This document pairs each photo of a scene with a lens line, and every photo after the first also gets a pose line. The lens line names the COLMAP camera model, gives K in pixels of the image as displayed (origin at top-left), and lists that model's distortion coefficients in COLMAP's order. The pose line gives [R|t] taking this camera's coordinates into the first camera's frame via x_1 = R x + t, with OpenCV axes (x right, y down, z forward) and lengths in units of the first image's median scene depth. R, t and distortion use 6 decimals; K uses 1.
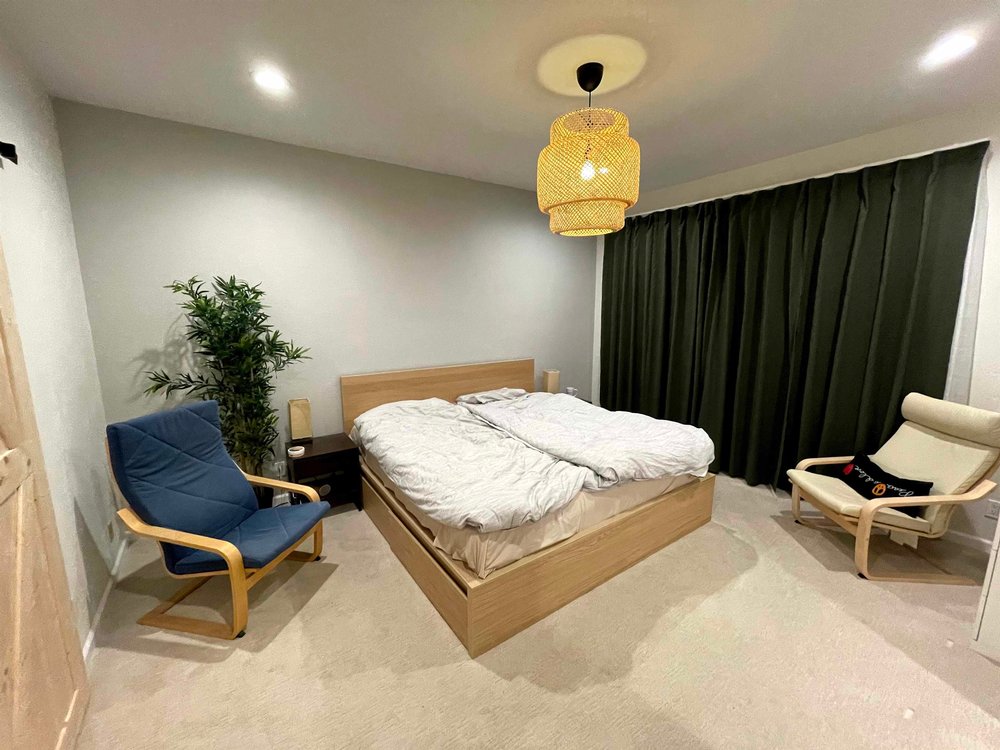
lens RADIAL K [[403.3, 0, 501.1], [0, 403.3, 374.5], [0, 0, 1]] dist [-0.007241, 0.001688]
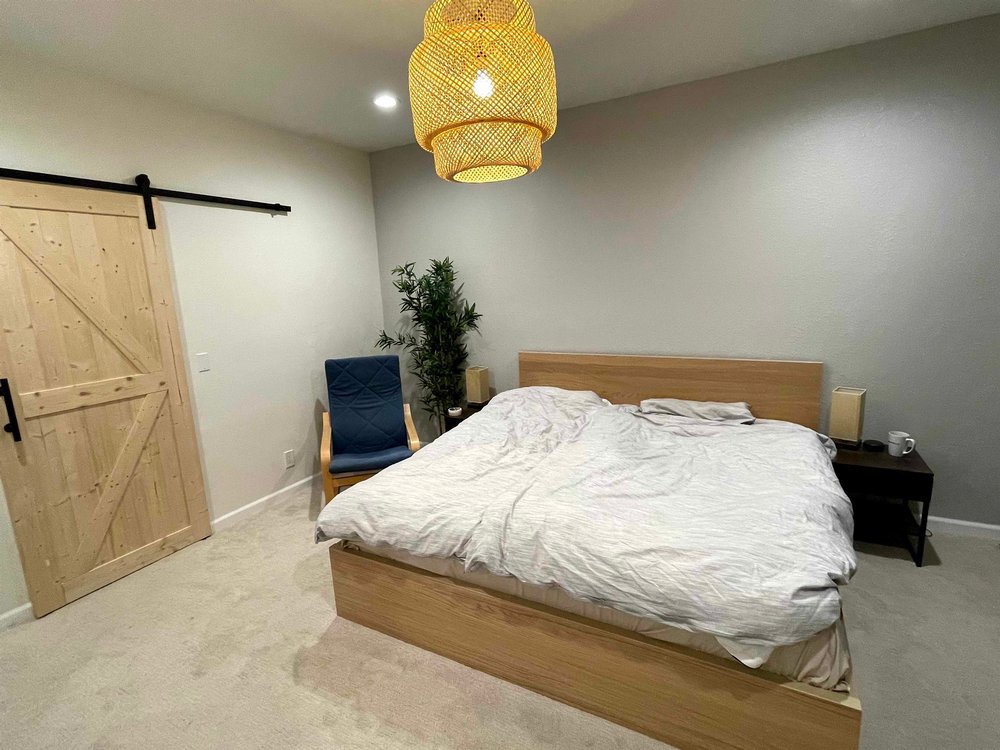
lens RADIAL K [[505.5, 0, 500.3], [0, 505.5, 368.4], [0, 0, 1]] dist [-0.000245, -0.001420]
pose [[0.431701, 0.142090, -0.890755, 0.871015], [-0.104073, 0.988766, 0.107286, -0.102938], [0.895993, 0.046388, 0.441639, 0.532341]]
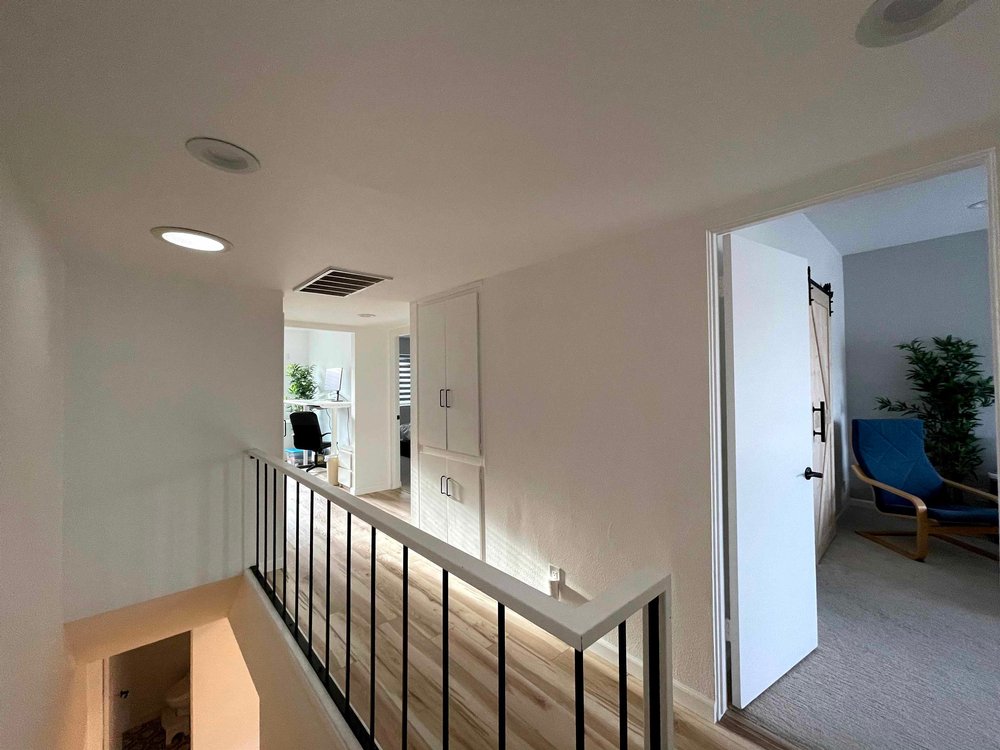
lens RADIAL K [[403.3, 0, 502.7], [0, 403.3, 371.8], [0, 0, 1]] dist [-0.007241, 0.001688]
pose [[0.114147, -0.016228, -0.993331, 0.535590], [-0.150470, 0.988049, -0.033433, 0.159029], [0.982003, 0.153283, 0.110341, -0.650989]]
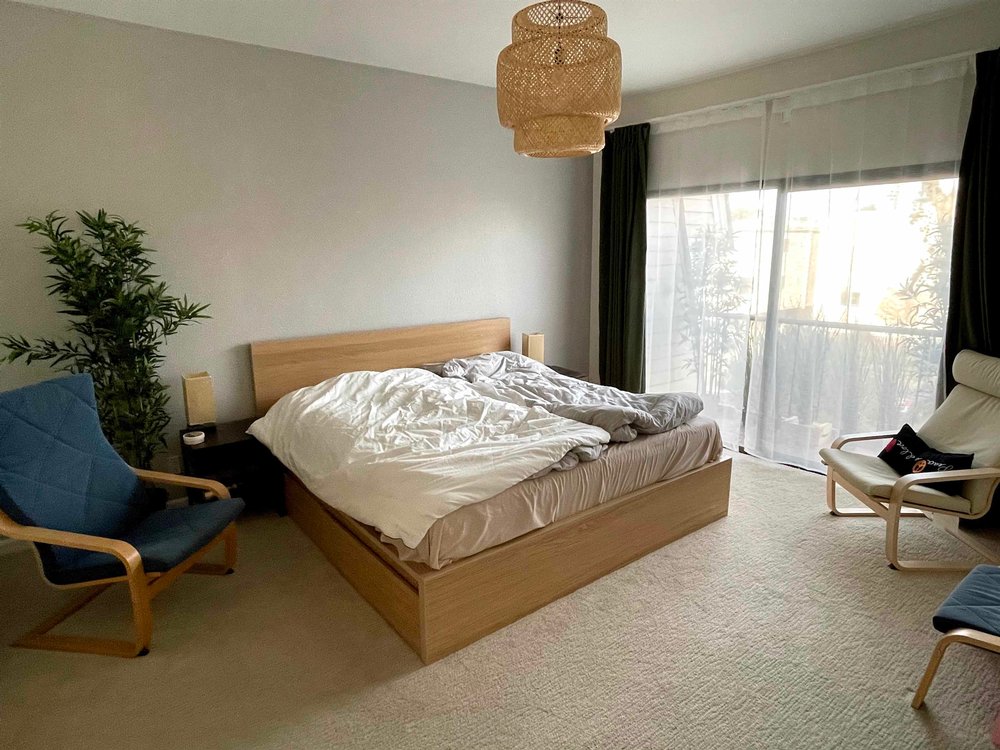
lens RADIAL K [[586.8, 0, 499.4], [0, 586.8, 371.6], [0, 0, 1]] dist [-0.008068, -0.000256]
pose [[0.999077, -0.017101, 0.039416, 0.030723], [0.015376, 0.998929, 0.043650, 0.023216], [-0.040120, -0.043004, 0.998269, -0.146479]]
